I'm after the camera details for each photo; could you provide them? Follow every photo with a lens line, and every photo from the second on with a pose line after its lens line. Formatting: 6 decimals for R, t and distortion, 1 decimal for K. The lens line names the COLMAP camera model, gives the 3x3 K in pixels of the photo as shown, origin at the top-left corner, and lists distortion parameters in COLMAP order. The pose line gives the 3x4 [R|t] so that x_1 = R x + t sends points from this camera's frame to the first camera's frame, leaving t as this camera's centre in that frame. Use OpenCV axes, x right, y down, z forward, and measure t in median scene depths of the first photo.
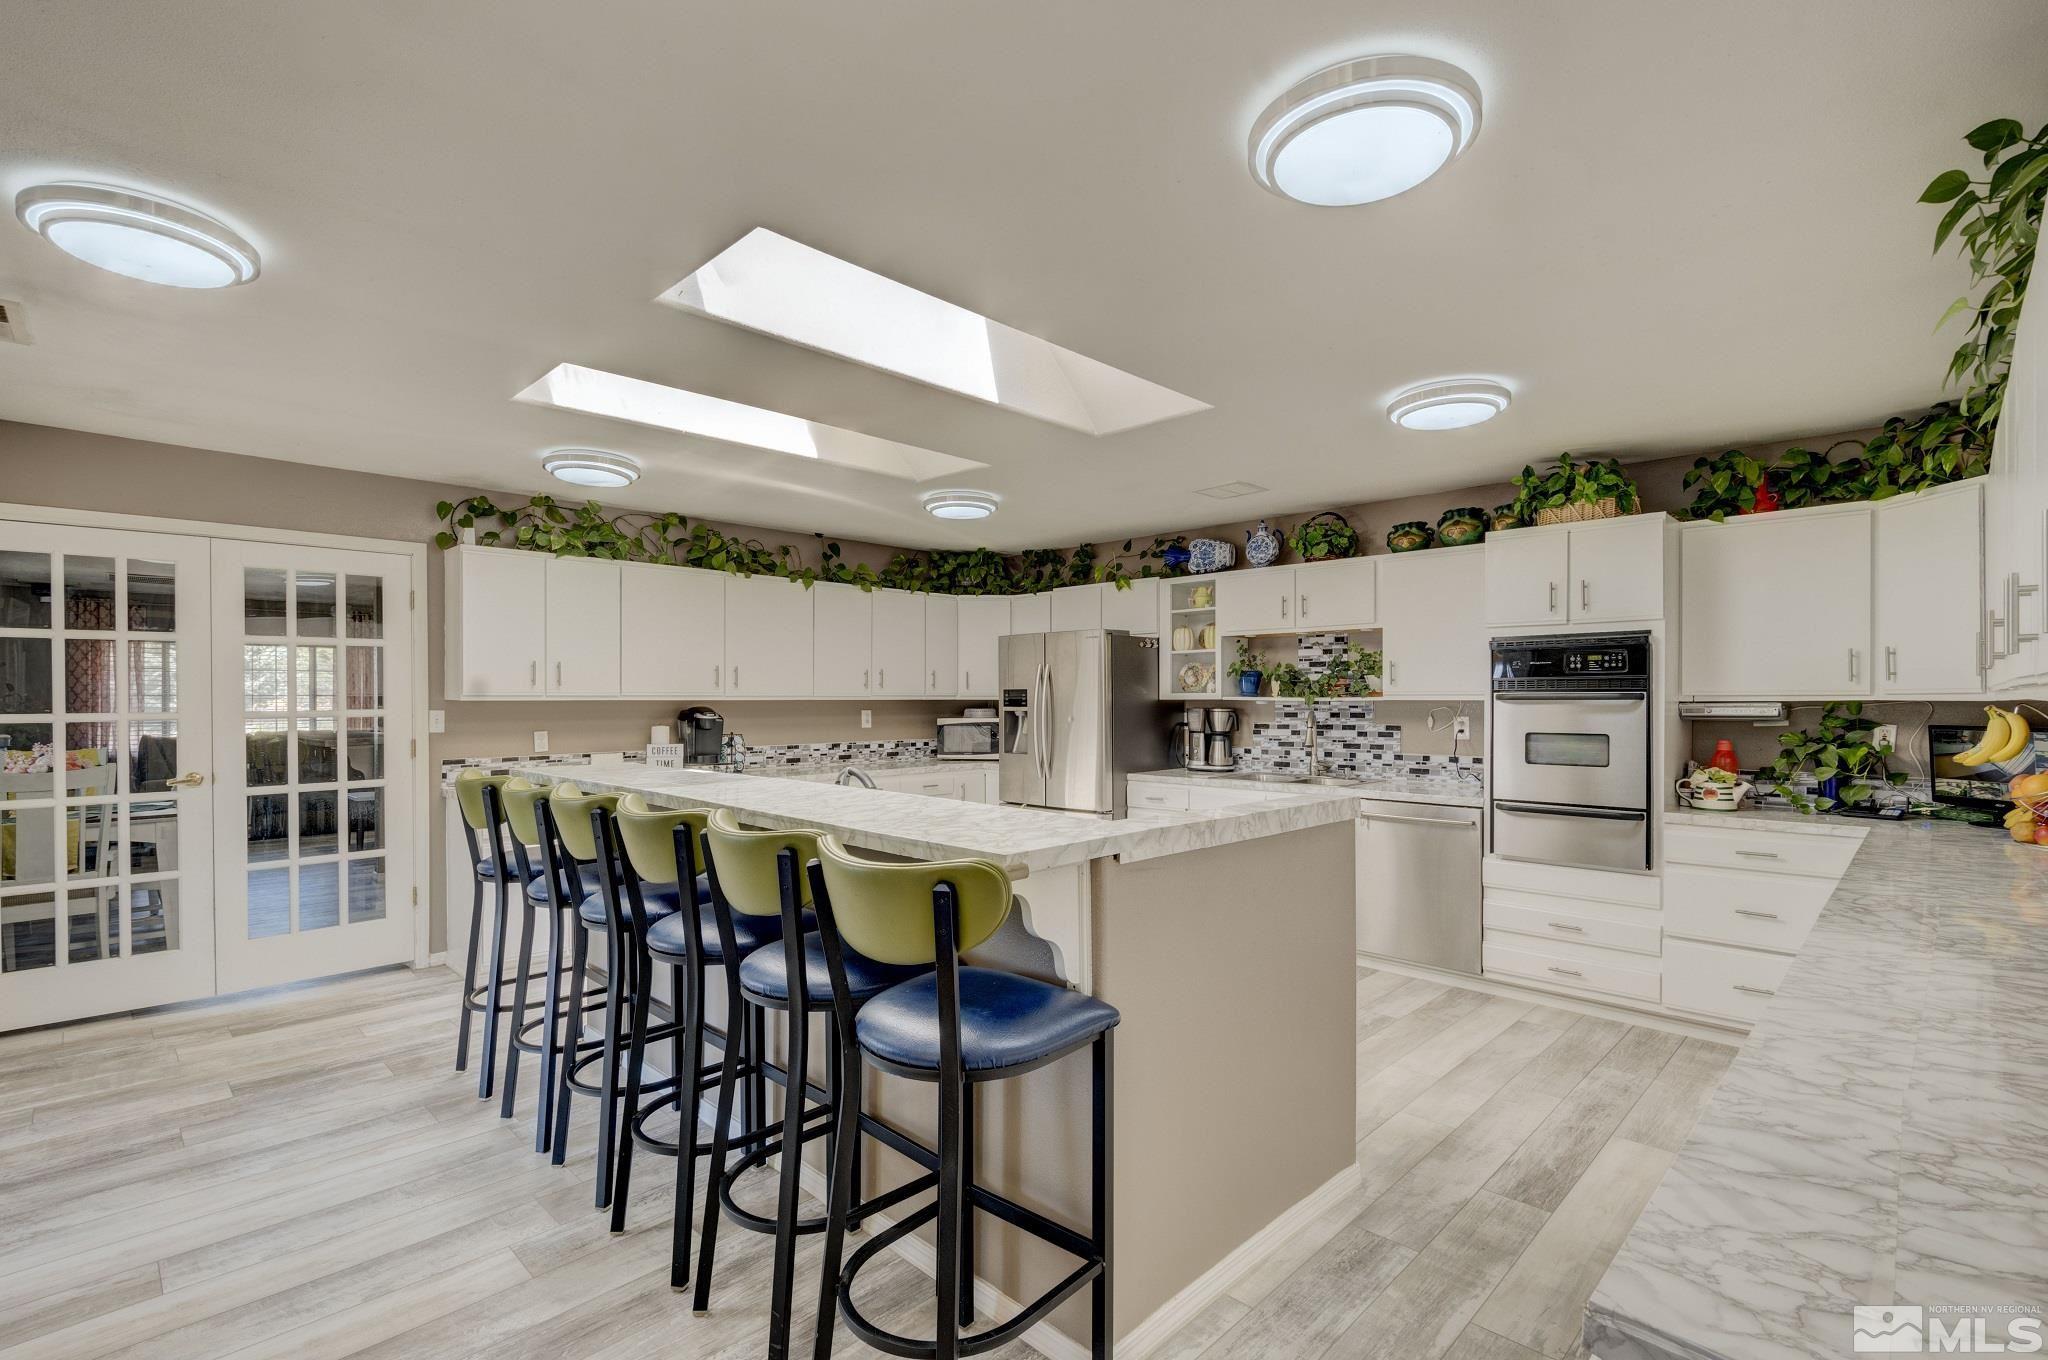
lens RADIAL K [[951.4, 0, 1032.9], [0, 951.4, 694.9], [0, 0, 1]] dist [-0.001269, -0.000859]
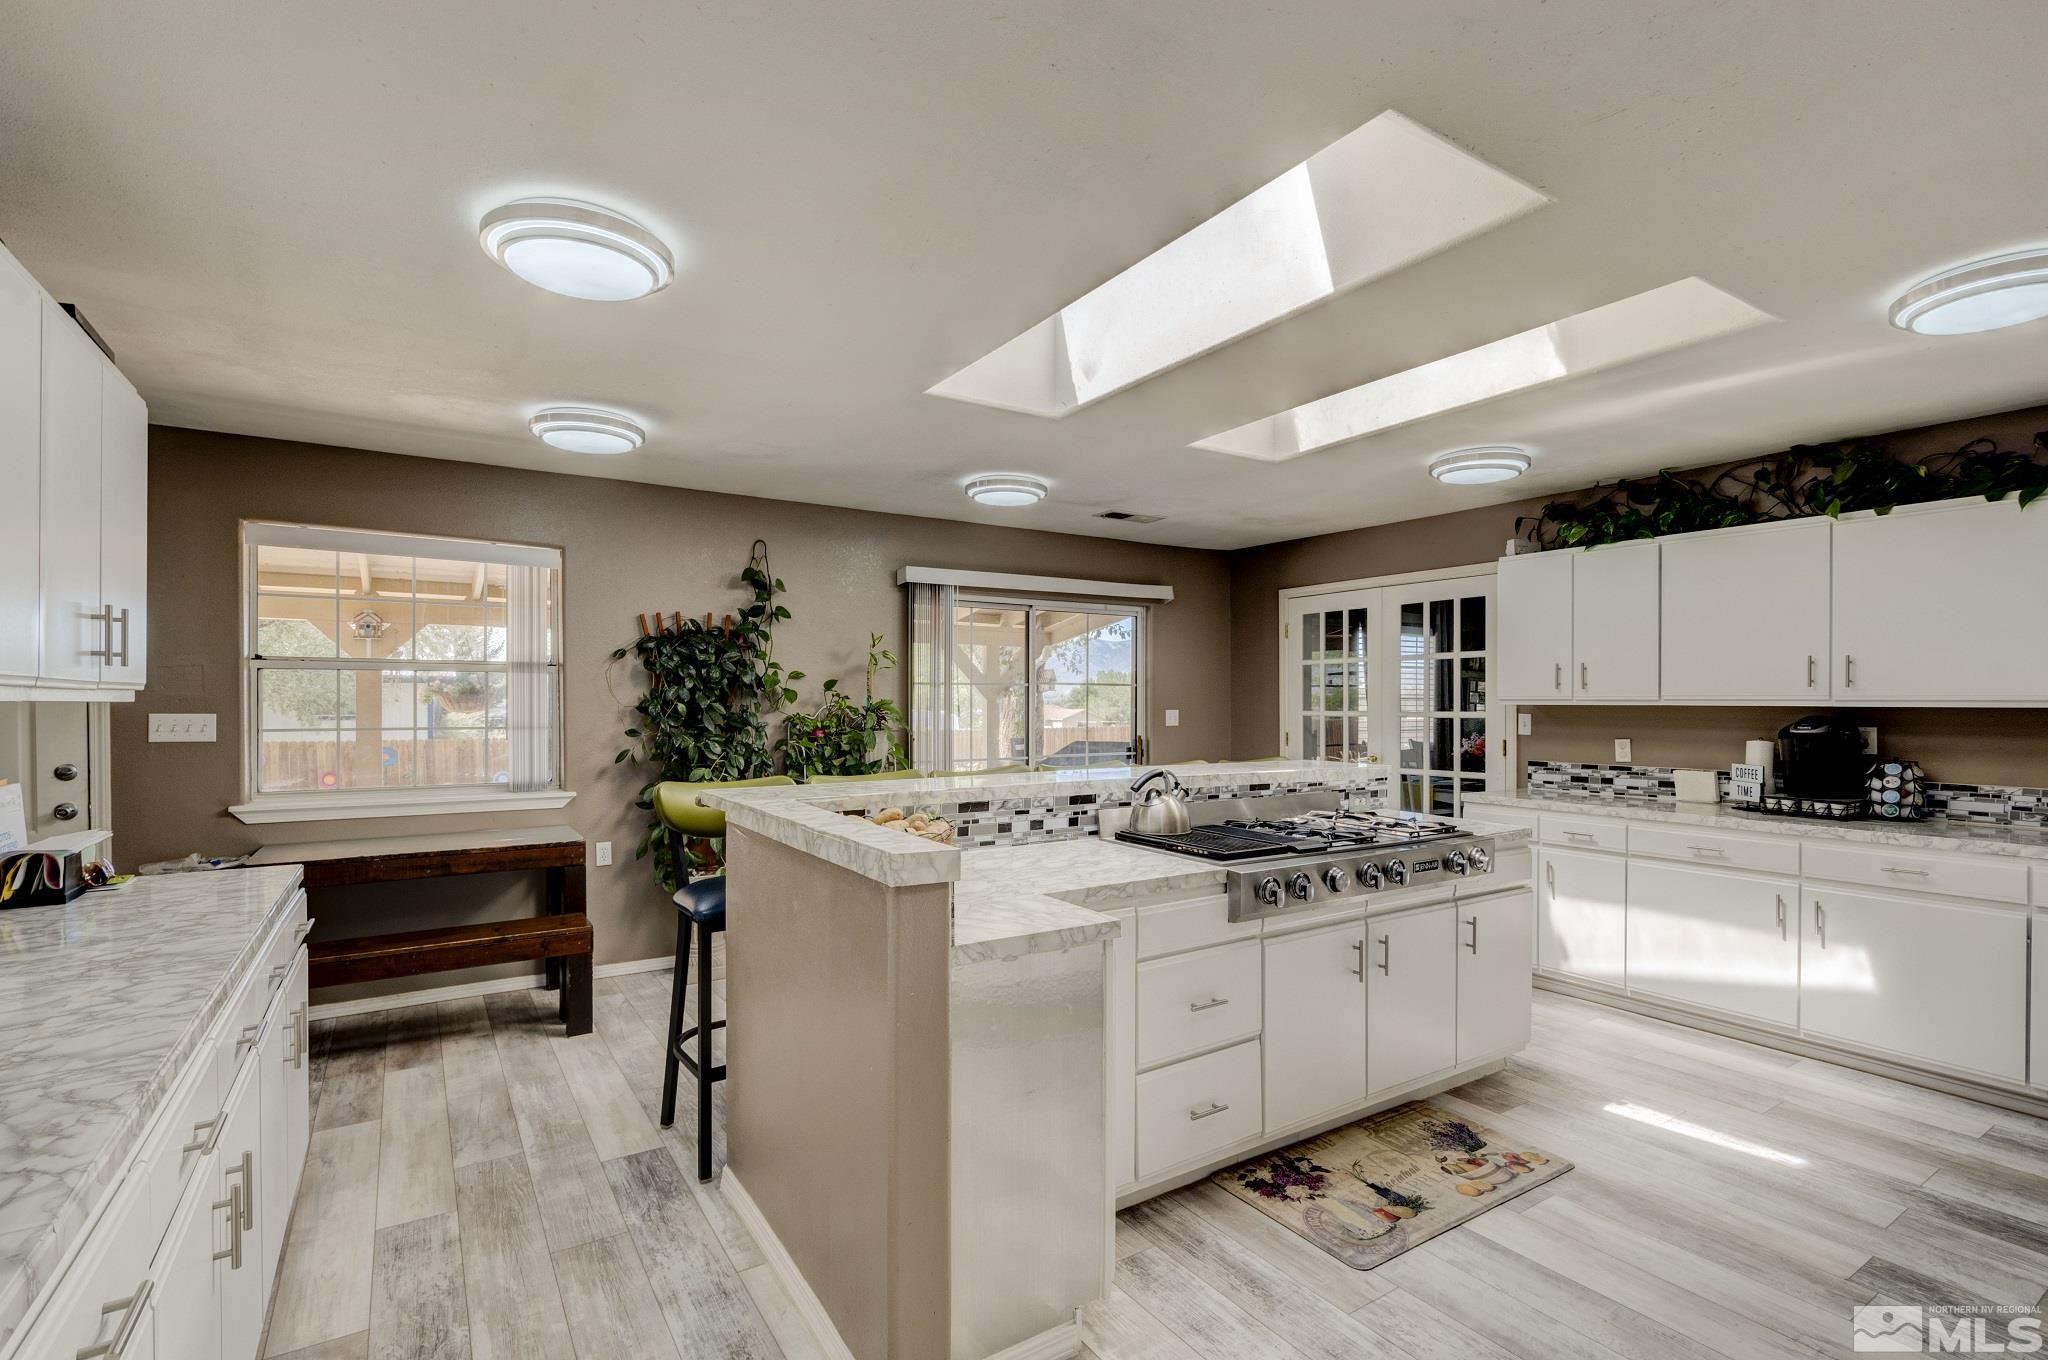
lens RADIAL K [[951.4, 0, 1026.3], [0, 951.4, 687.6], [0, 0, 1]] dist [-0.001269, -0.000859]
pose [[-0.211819, -0.012294, -0.977232, 0.621439], [-0.001031, 0.999923, -0.012356, 0.001666], [0.977308, -0.001610, -0.211815, 0.825813]]
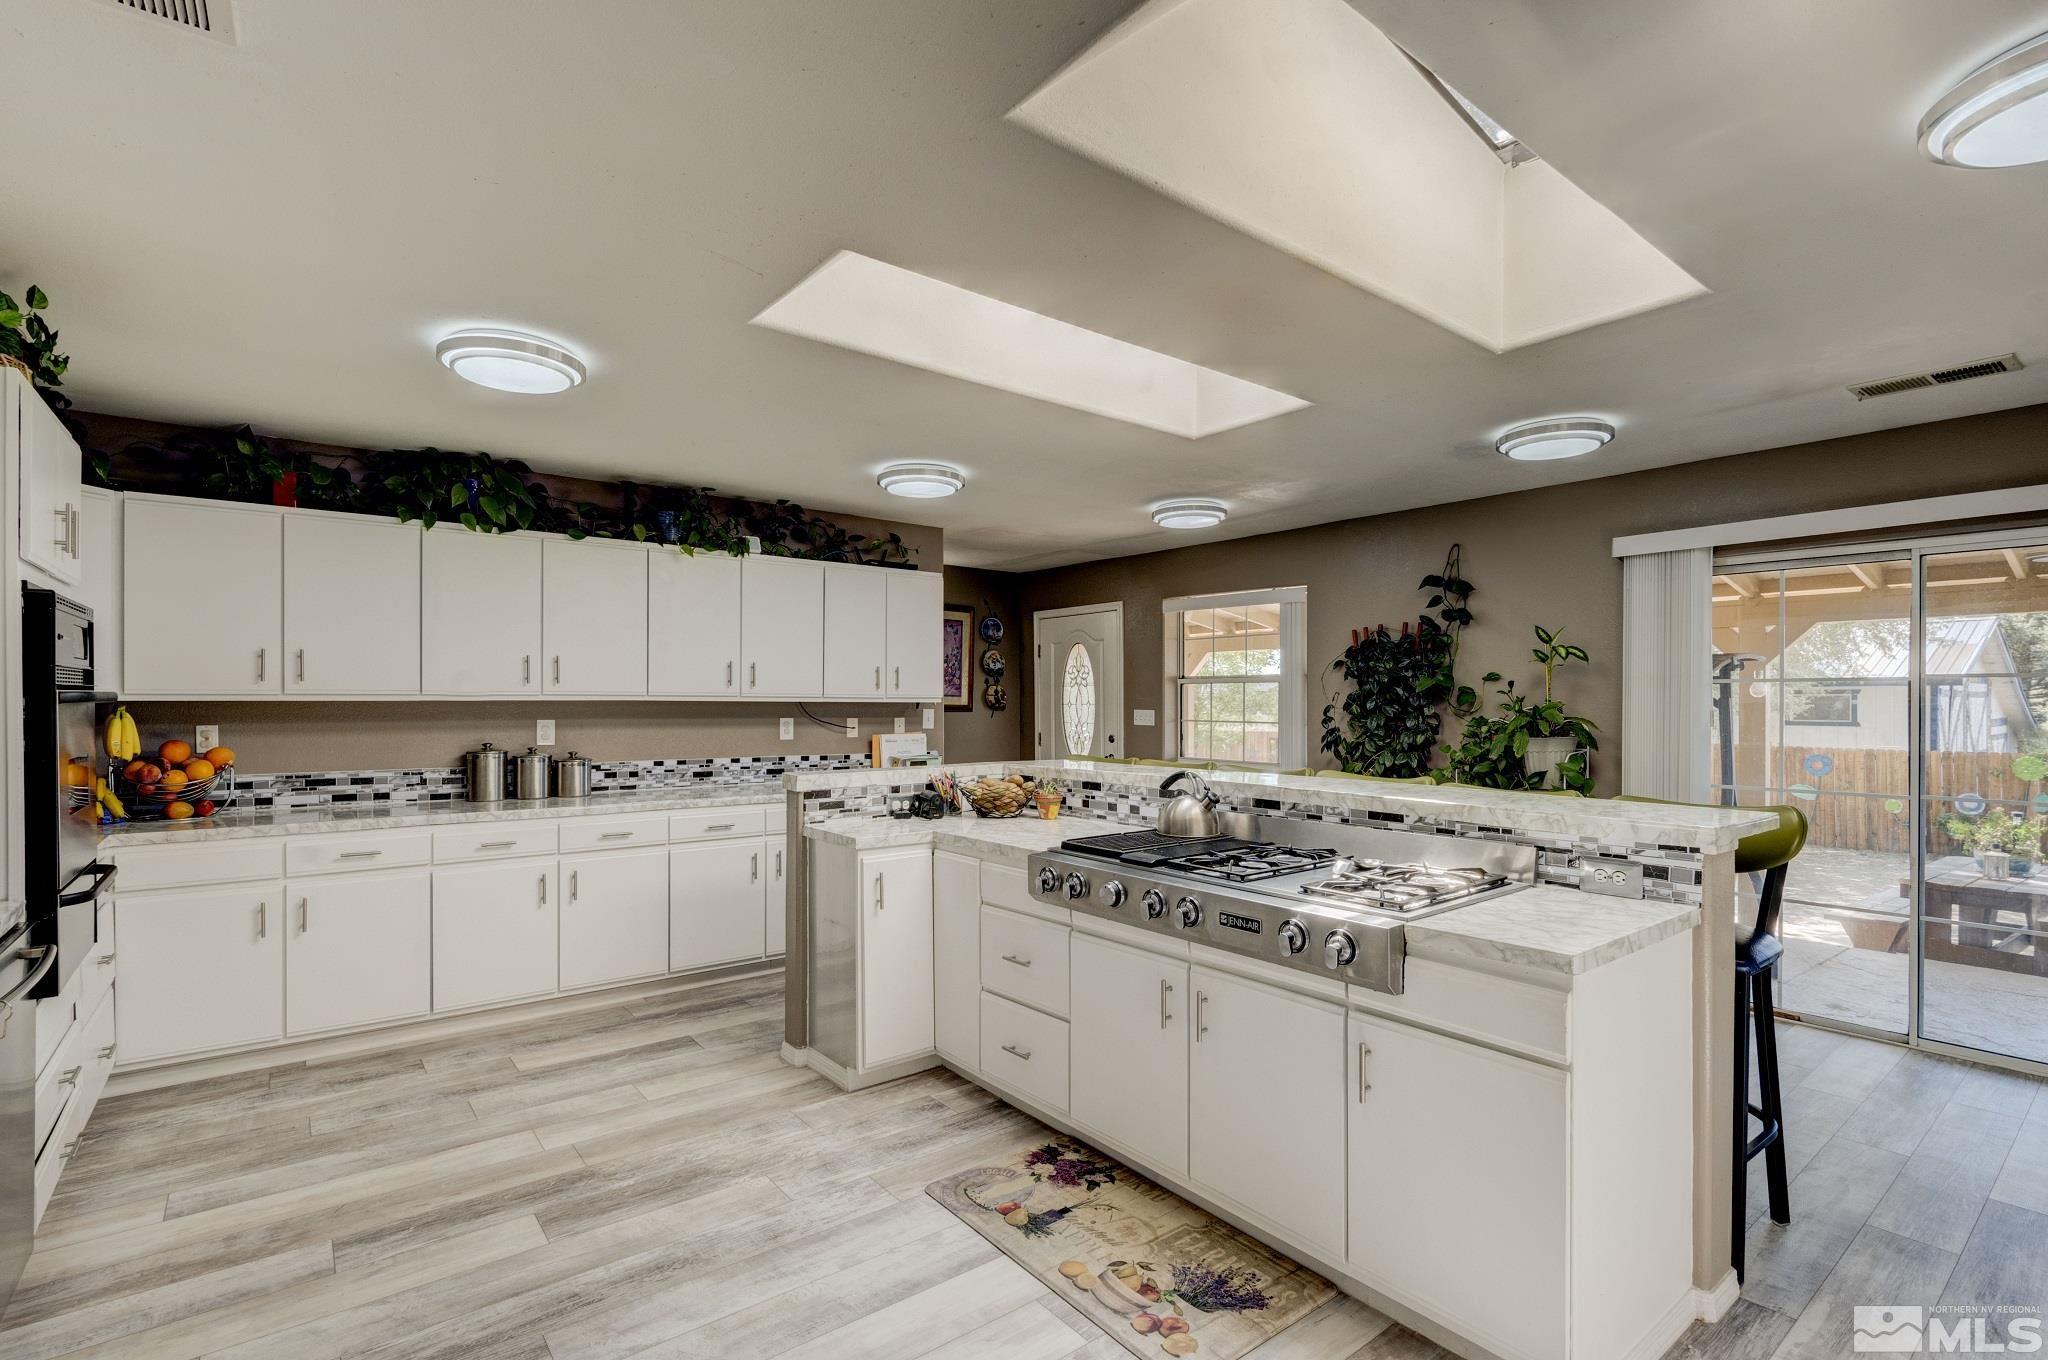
lens RADIAL K [[951.4, 0, 1021.4], [0, 951.4, 698.5], [0, 0, 1]] dist [-0.001269, -0.000859]
pose [[-0.991789, -0.002000, 0.127868, -0.117547], [-0.002615, 0.999986, -0.004639, 0.004115], [-0.127857, -0.004935, -0.991780, 1.537652]]
